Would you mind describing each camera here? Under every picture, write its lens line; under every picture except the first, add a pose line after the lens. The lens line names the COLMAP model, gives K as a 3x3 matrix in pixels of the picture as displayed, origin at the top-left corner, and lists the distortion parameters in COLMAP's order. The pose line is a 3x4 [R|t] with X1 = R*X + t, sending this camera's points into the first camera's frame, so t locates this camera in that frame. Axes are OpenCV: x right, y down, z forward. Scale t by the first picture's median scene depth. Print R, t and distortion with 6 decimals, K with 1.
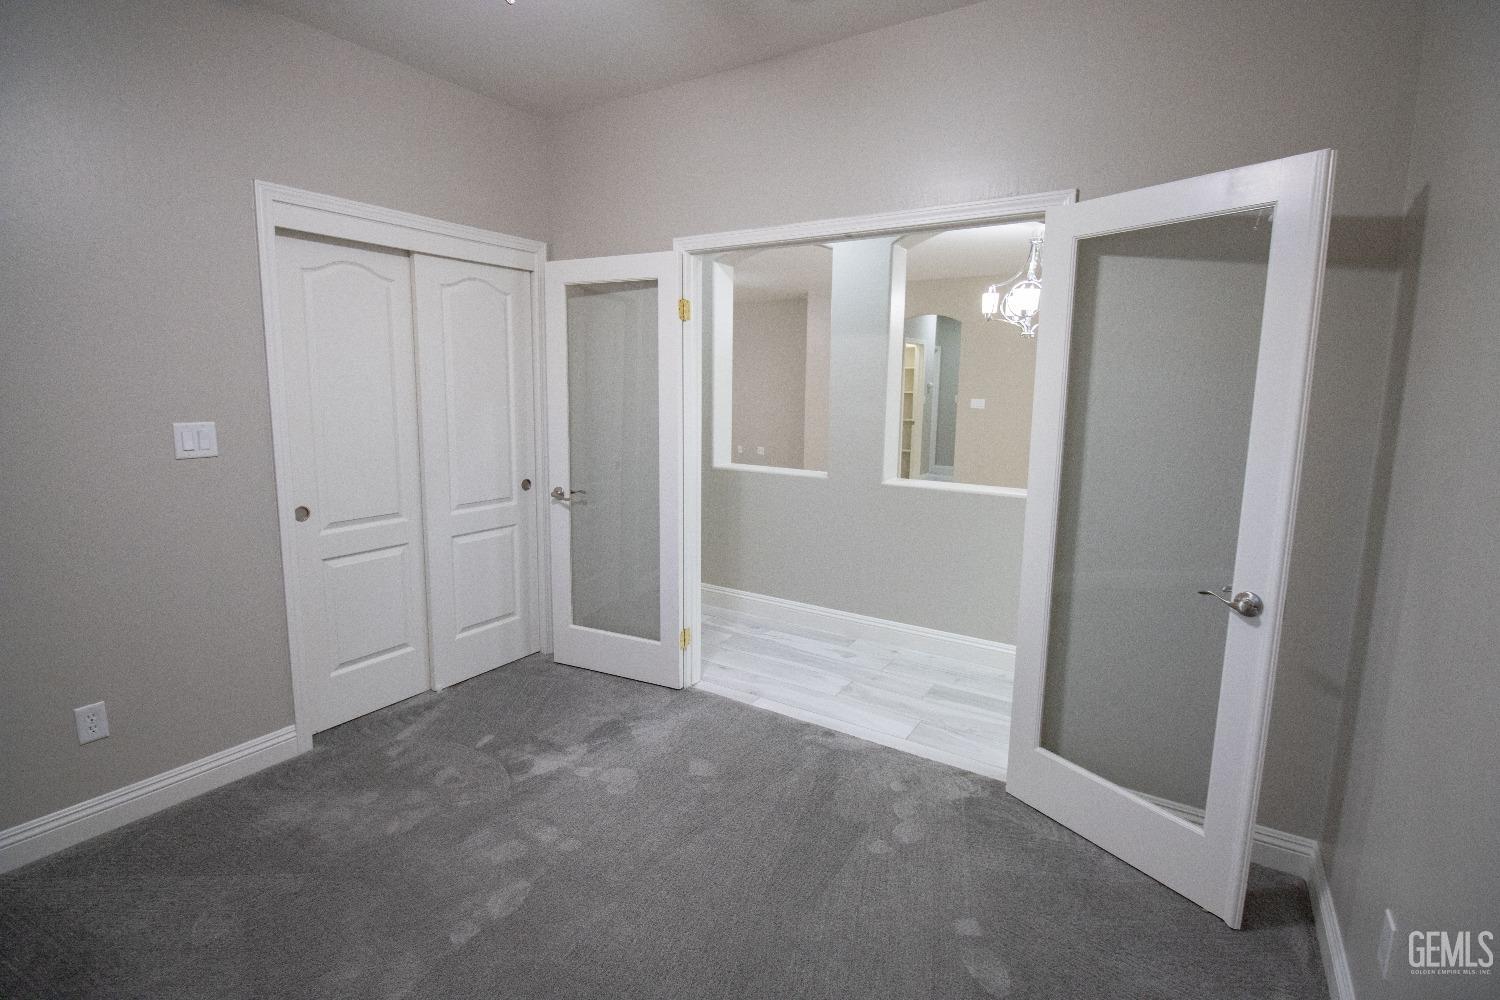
lens RADIAL K [[695.6, 0, 756.0], [0, 695.6, 479.1], [0, 0, 1]] dist [0.000833, -0.012922]
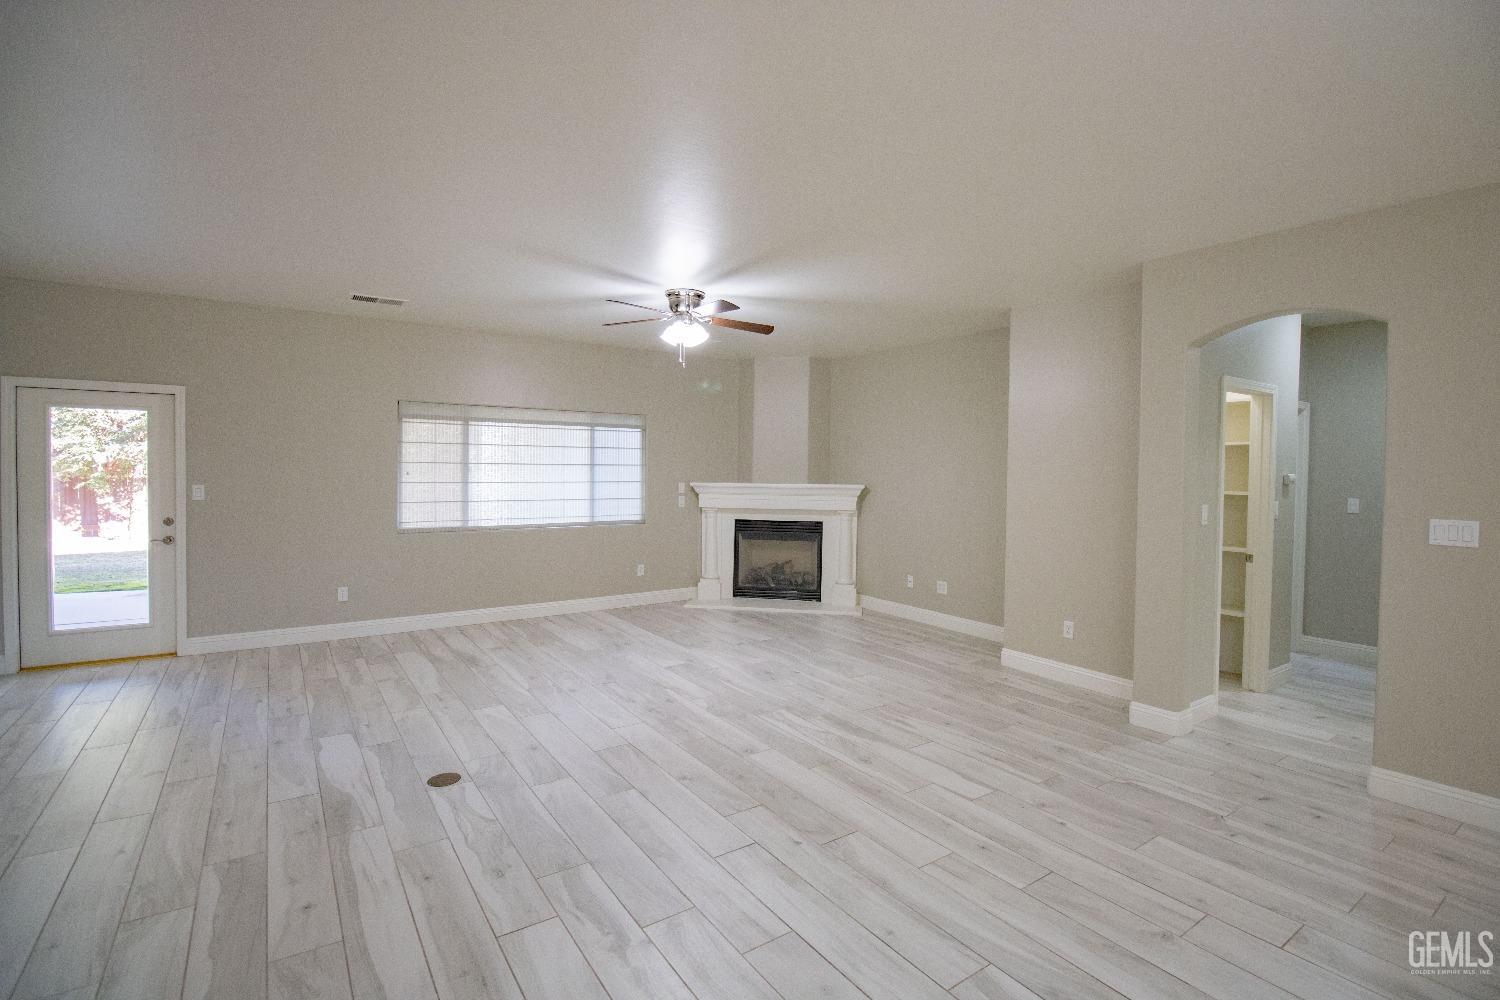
lens RADIAL K [[695.6, 0, 756.0], [0, 695.6, 479.1], [0, 0, 1]] dist [0.000833, -0.012922]
pose [[0.919216, 0.005511, -0.393714, 0.201543], [-0.055034, 0.991886, -0.114604, -0.120273], [0.389888, 0.127014, 0.912061, 0.845278]]
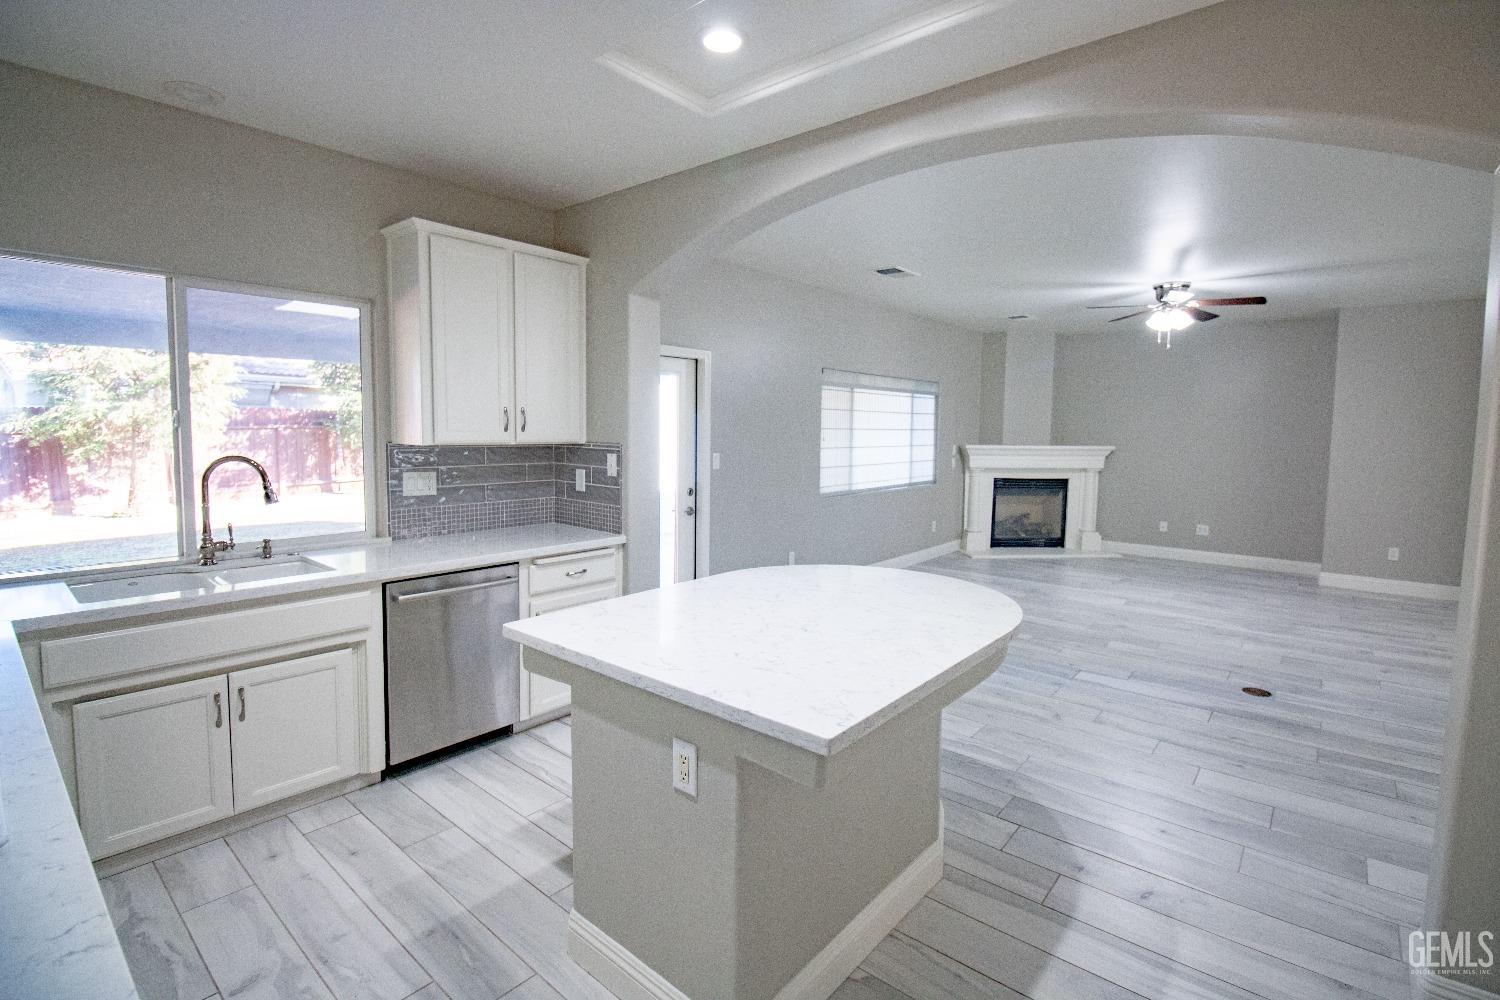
lens RADIAL K [[695.6, 0, 756.0], [0, 695.6, 479.1], [0, 0, 1]] dist [0.000833, -0.012922]
pose [[0.990506, 0.011055, -0.137024, -0.765377], [-0.019697, 0.997890, -0.061875, -0.086297], [0.136051, 0.063986, 0.988633, 0.478667]]
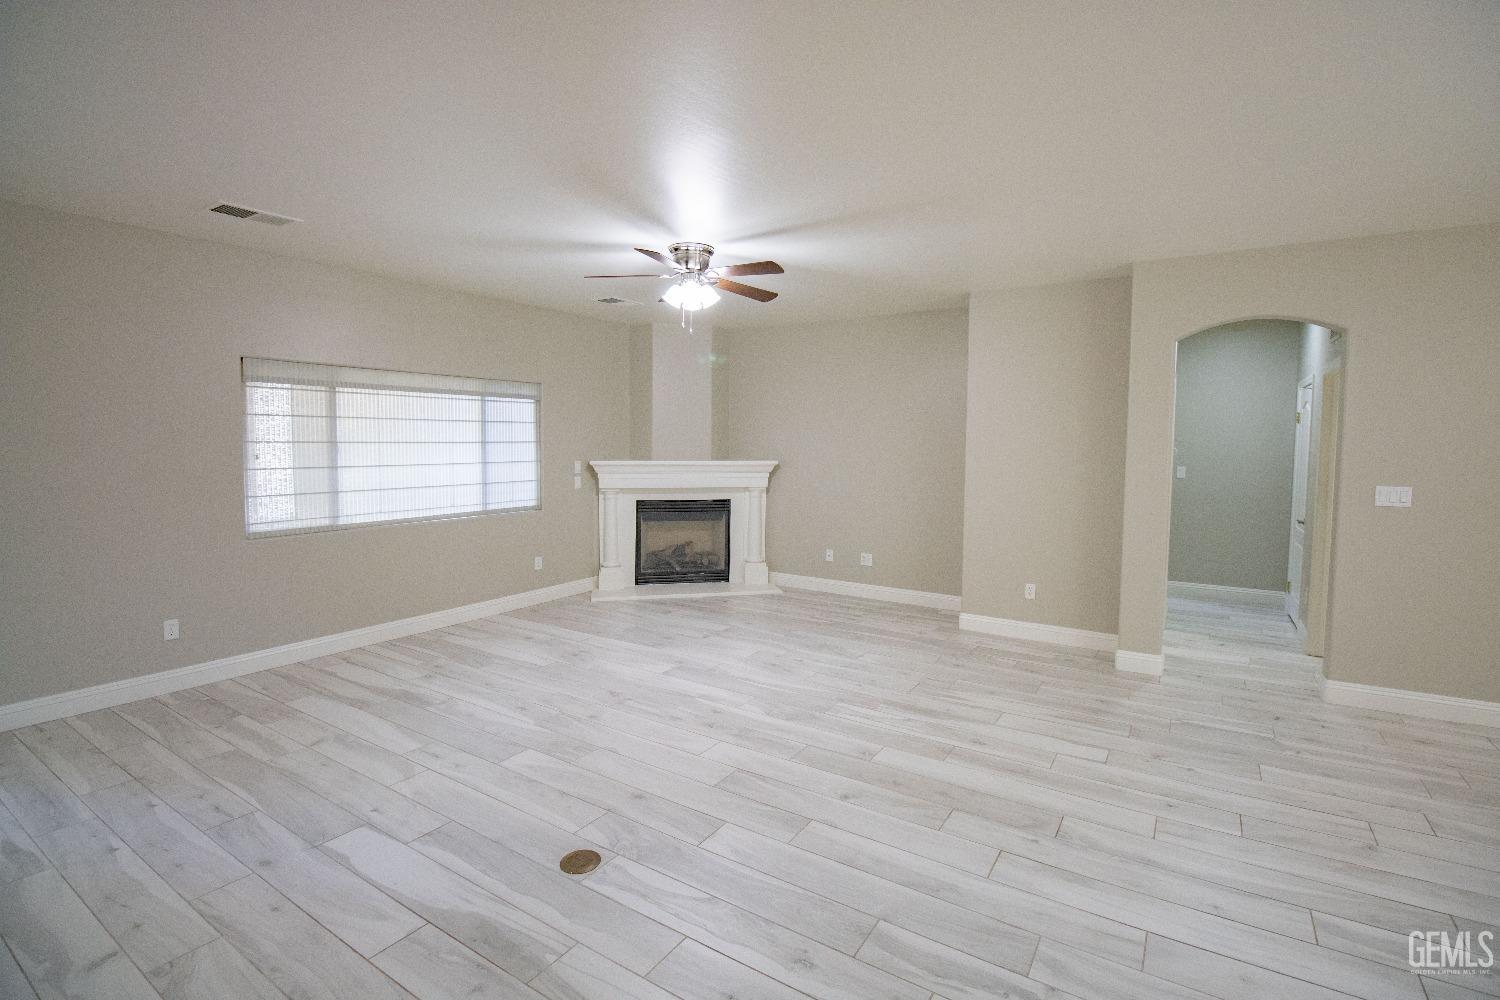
lens RADIAL K [[695.6, 0, 756.0], [0, 695.6, 479.1], [0, 0, 1]] dist [0.000833, -0.012922]
pose [[0.999924, -0.003568, -0.011811, -0.177619], [0.002608, 0.996763, -0.080355, -0.134460], [0.012060, 0.080318, 0.996696, 0.838454]]
